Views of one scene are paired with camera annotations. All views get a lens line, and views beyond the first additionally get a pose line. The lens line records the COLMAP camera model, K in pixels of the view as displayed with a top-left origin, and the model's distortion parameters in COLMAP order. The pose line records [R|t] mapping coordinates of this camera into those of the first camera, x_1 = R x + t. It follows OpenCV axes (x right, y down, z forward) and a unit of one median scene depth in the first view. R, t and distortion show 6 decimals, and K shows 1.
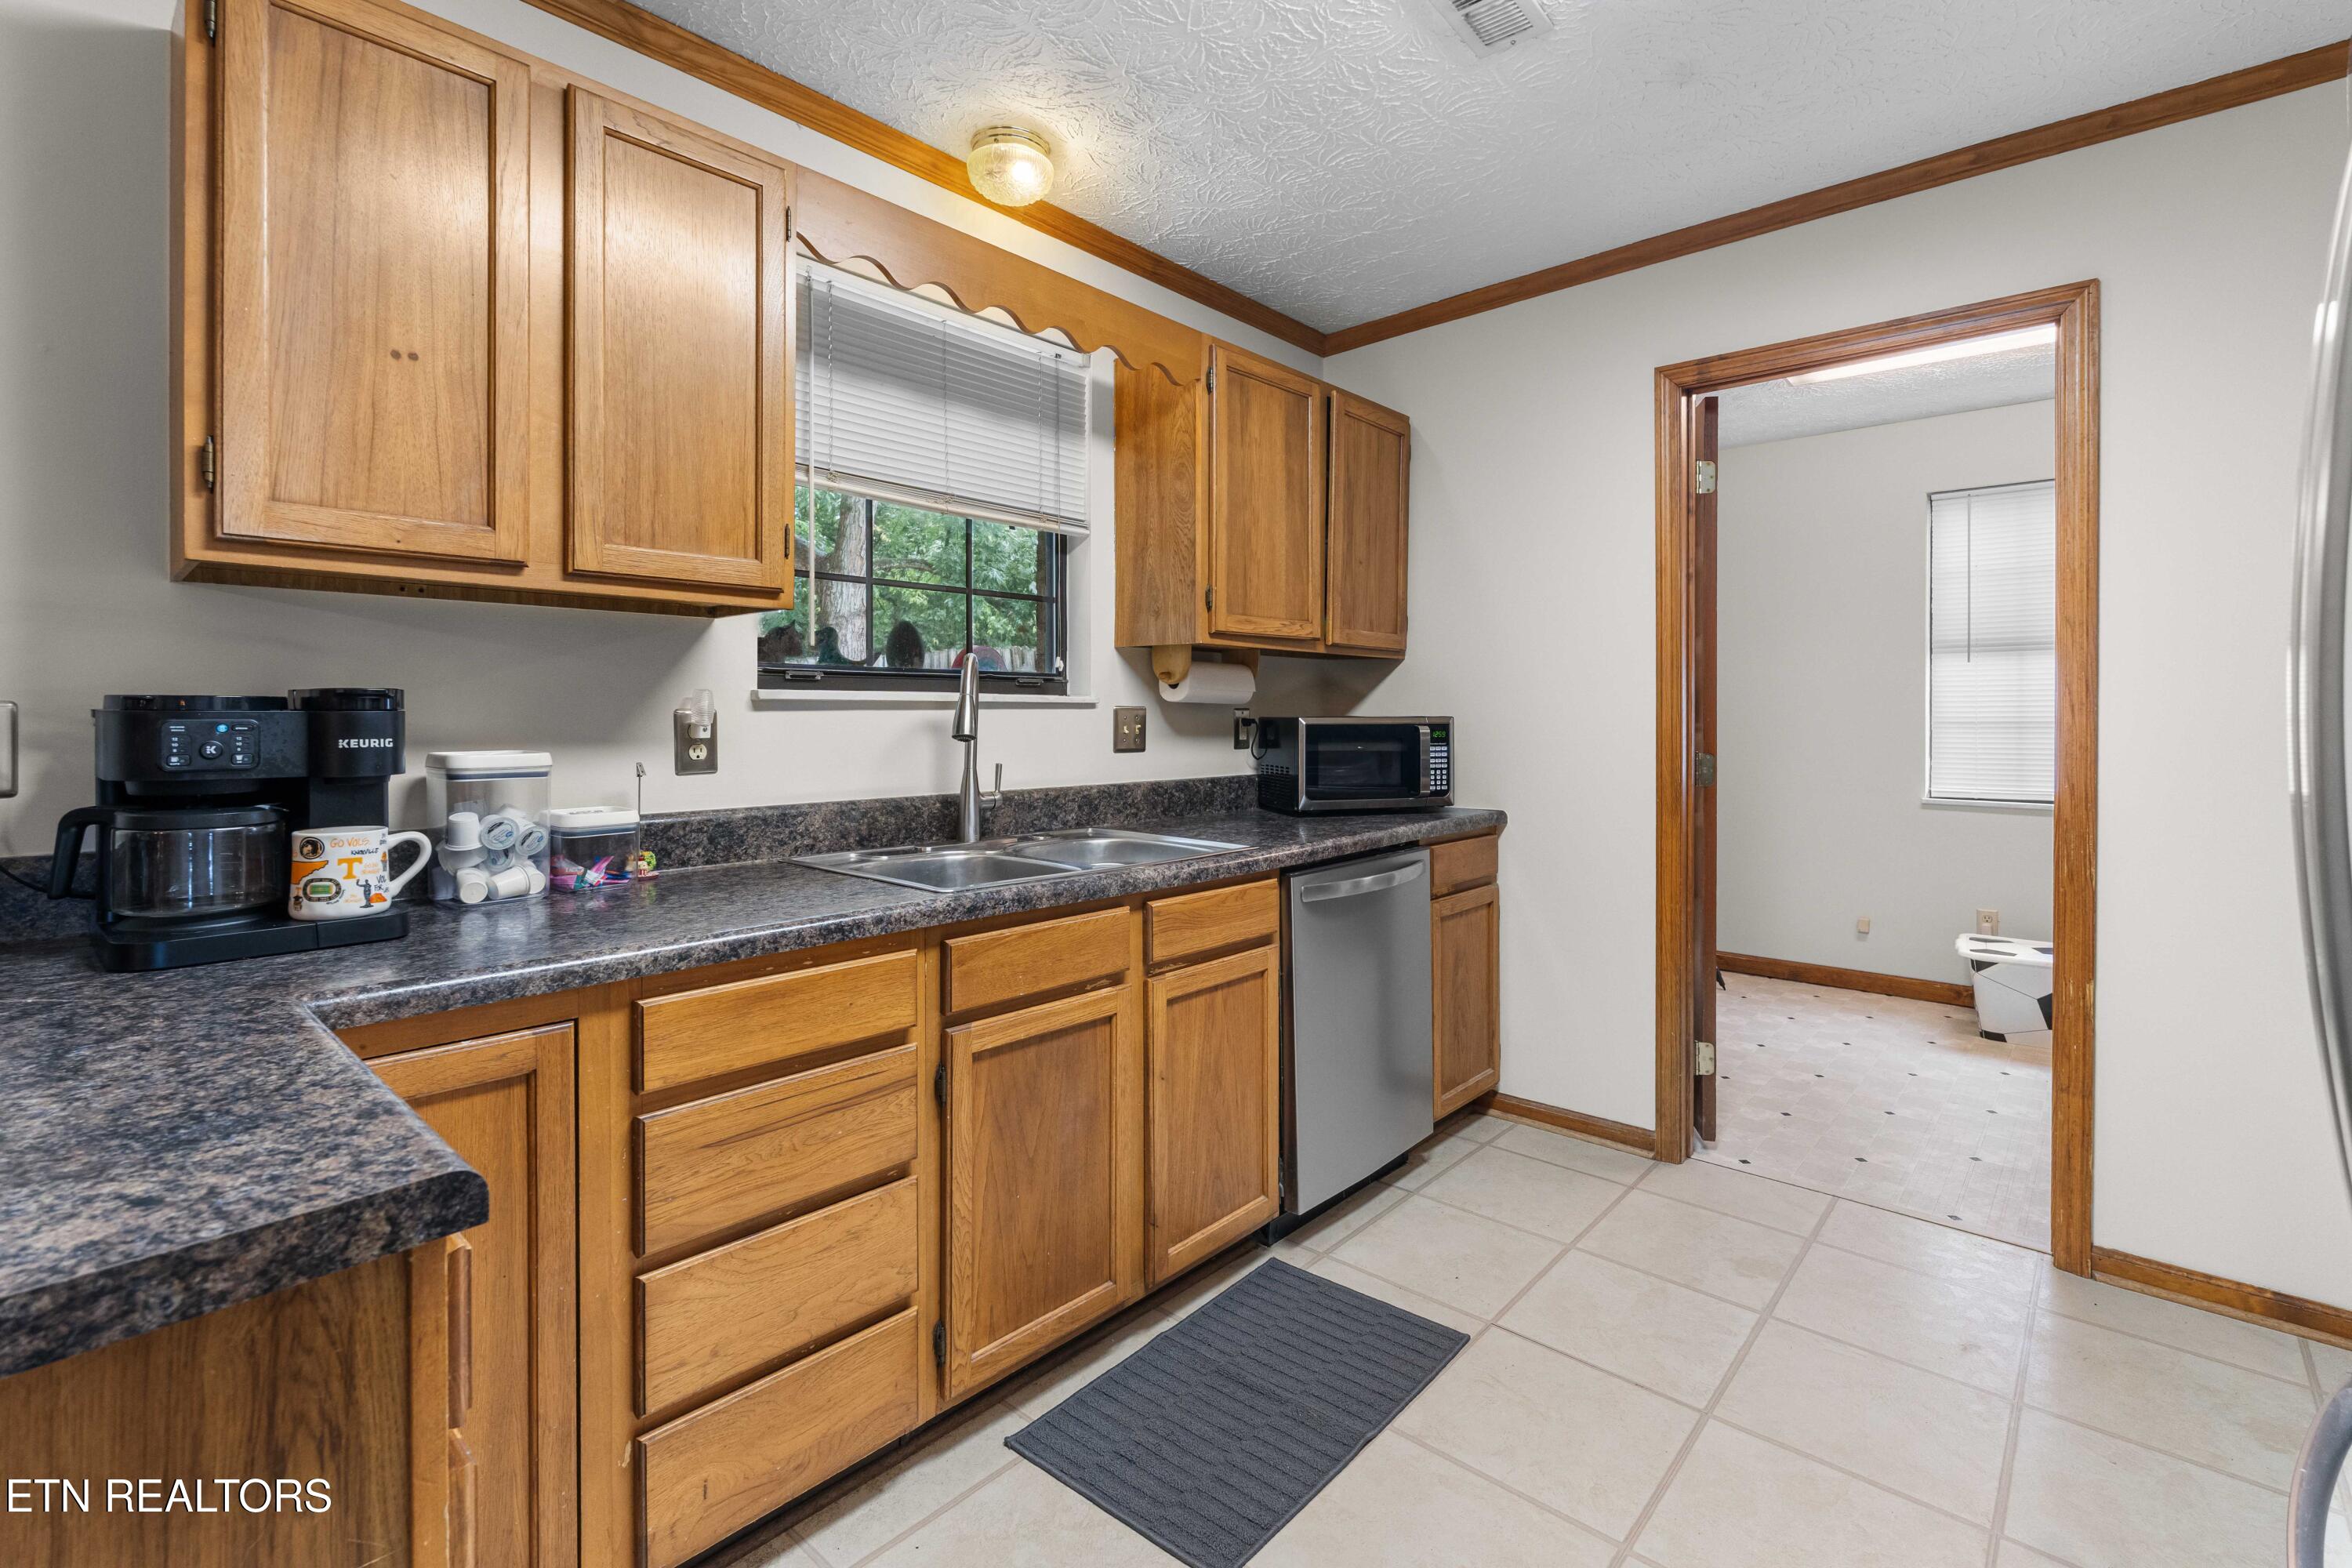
lens RADIAL K [[1057.8, 0, 1179.2], [0, 1057.8, 716.2], [0, 0, 1]] dist [-0.002779, 0.000443]
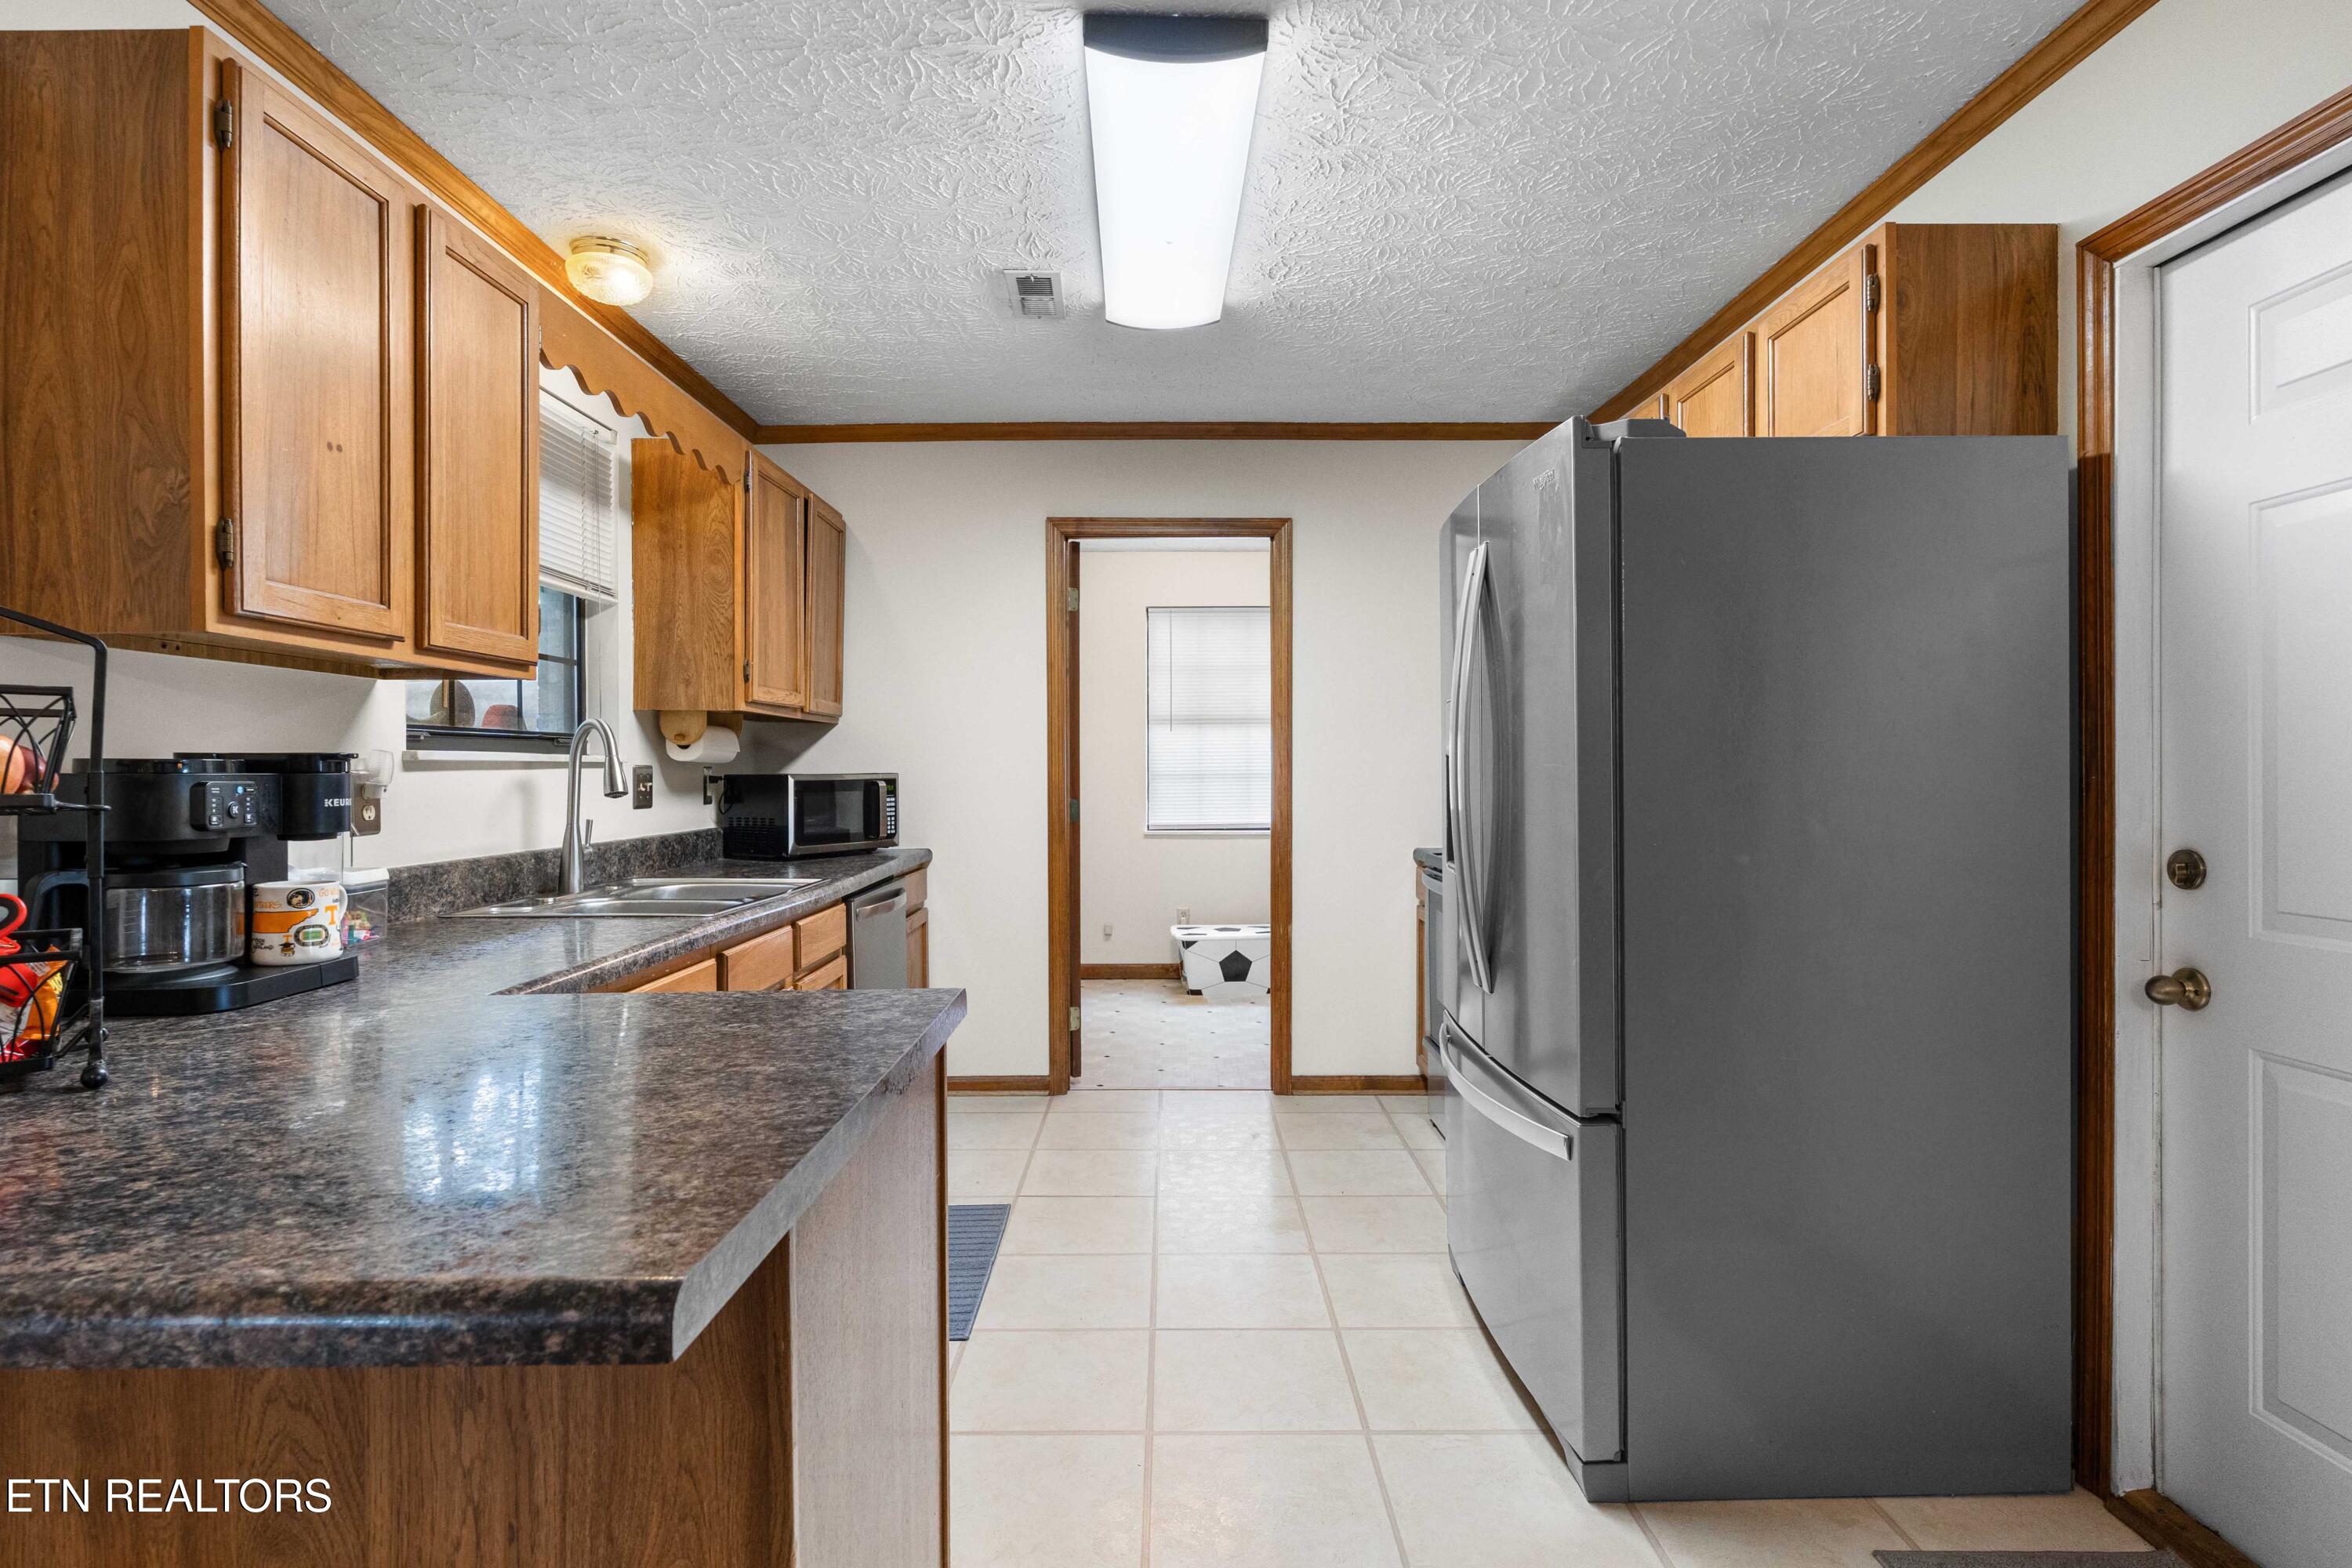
lens RADIAL K [[1161.0, 0, 1172.5], [0, 1161.0, 776.8], [0, 0, 1]] dist [-0.001304, 0.000325]
pose [[0.744848, -0.007344, 0.667193, -0.445985], [0.004848, 0.999973, 0.005594, -0.001754], [-0.667216, -0.000933, 0.744863, -0.235375]]
